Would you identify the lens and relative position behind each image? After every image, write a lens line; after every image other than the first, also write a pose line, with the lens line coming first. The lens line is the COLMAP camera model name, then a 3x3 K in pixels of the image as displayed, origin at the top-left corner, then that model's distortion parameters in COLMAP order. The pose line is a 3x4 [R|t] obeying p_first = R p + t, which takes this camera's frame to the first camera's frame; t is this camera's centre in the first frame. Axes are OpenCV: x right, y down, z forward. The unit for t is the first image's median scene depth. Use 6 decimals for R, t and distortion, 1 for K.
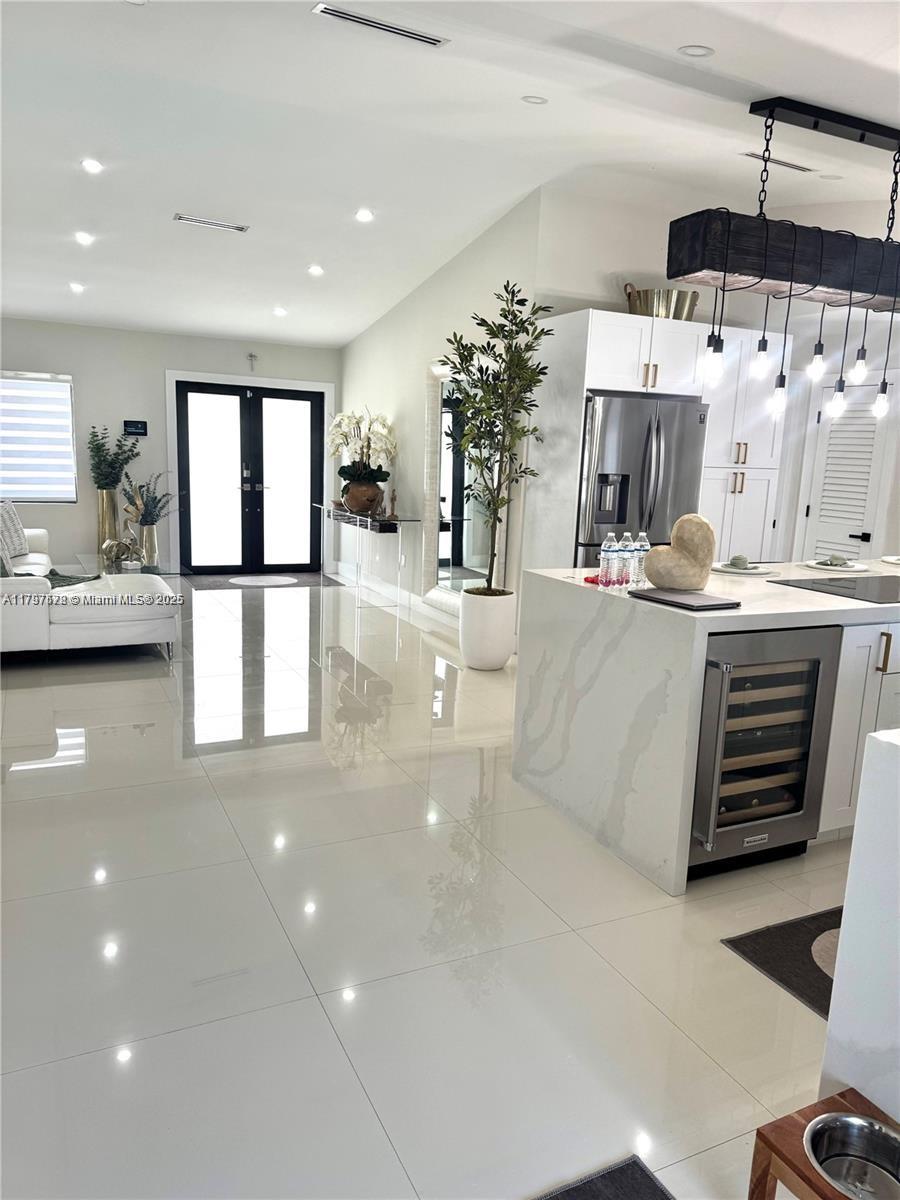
lens RADIAL K [[849.8, 0, 449.8], [0, 849.8, 603.4], [0, 0, 1]] dist [0.093011, -0.127879]
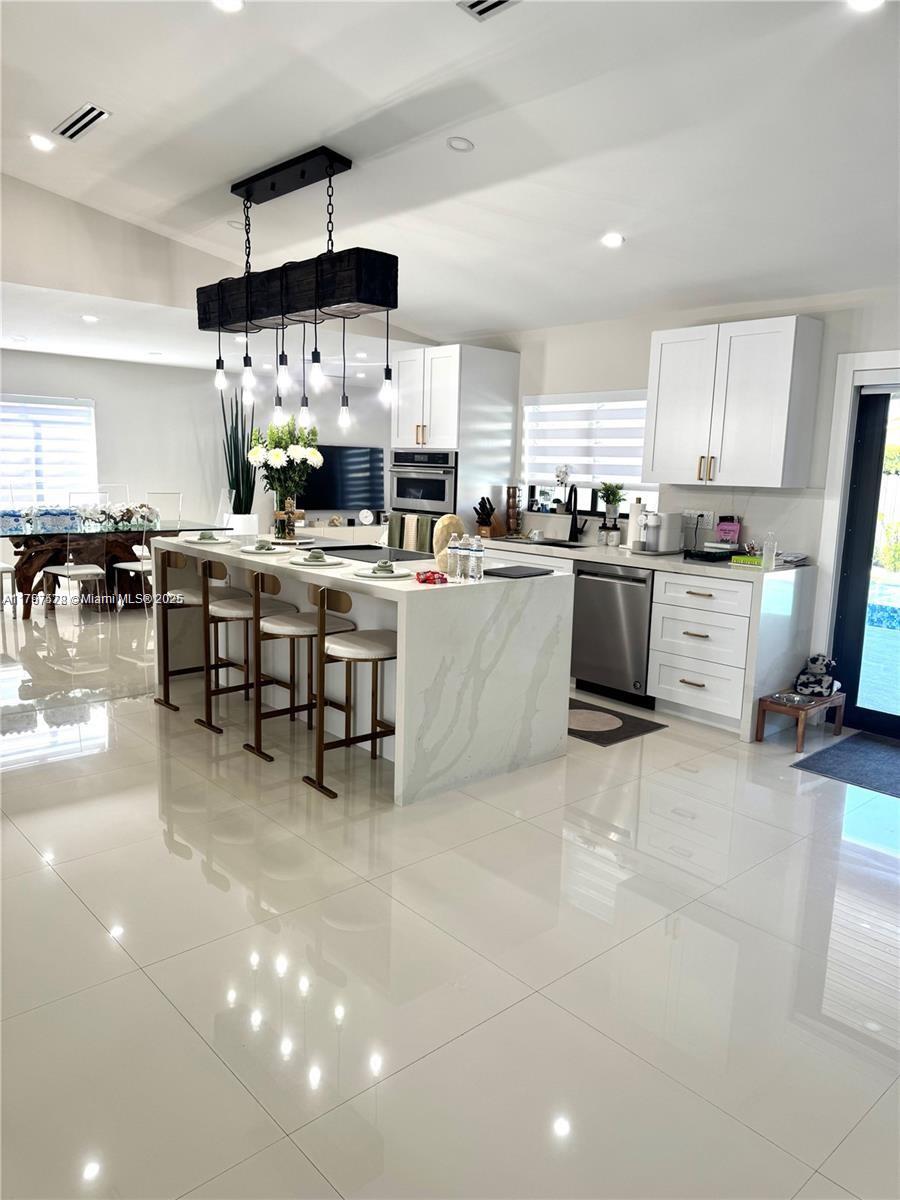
lens RADIAL K [[849.8, 0, 449.8], [0, 849.8, 603.4], [0, 0, 1]] dist [0.093011, -0.127879]
pose [[-0.275522, -0.204449, 0.939302, -0.861491], [0.134928, 0.959224, 0.248363, -0.266696], [-0.951778, 0.195167, -0.236702, 1.221089]]
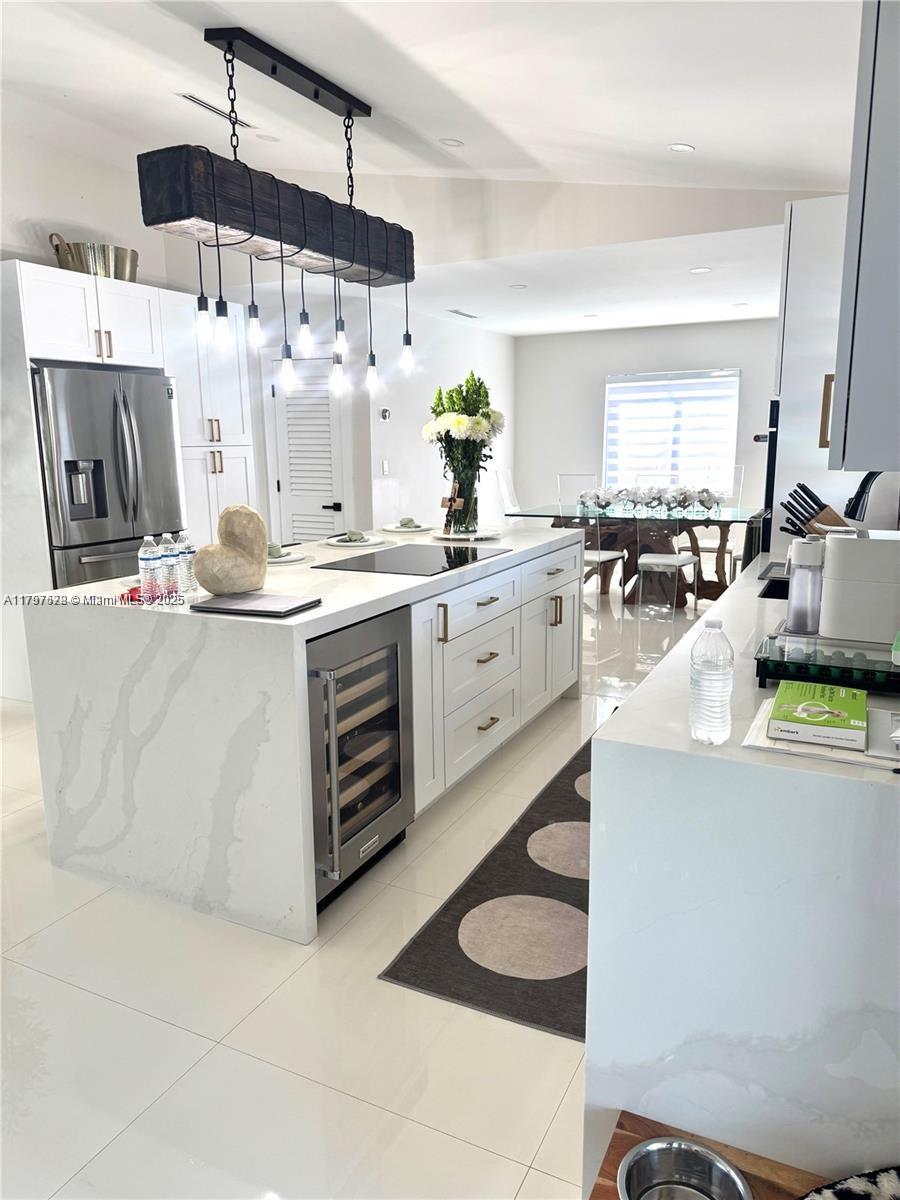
lens RADIAL K [[849.8, 0, 449.8], [0, 849.8, 603.4], [0, 0, 1]] dist [0.093011, -0.127879]
pose [[0.792900, -0.166161, 0.586259, -0.064208], [0.150312, 0.985707, 0.076082, -0.035903], [-0.590521, 0.027796, 0.806543, 0.165507]]
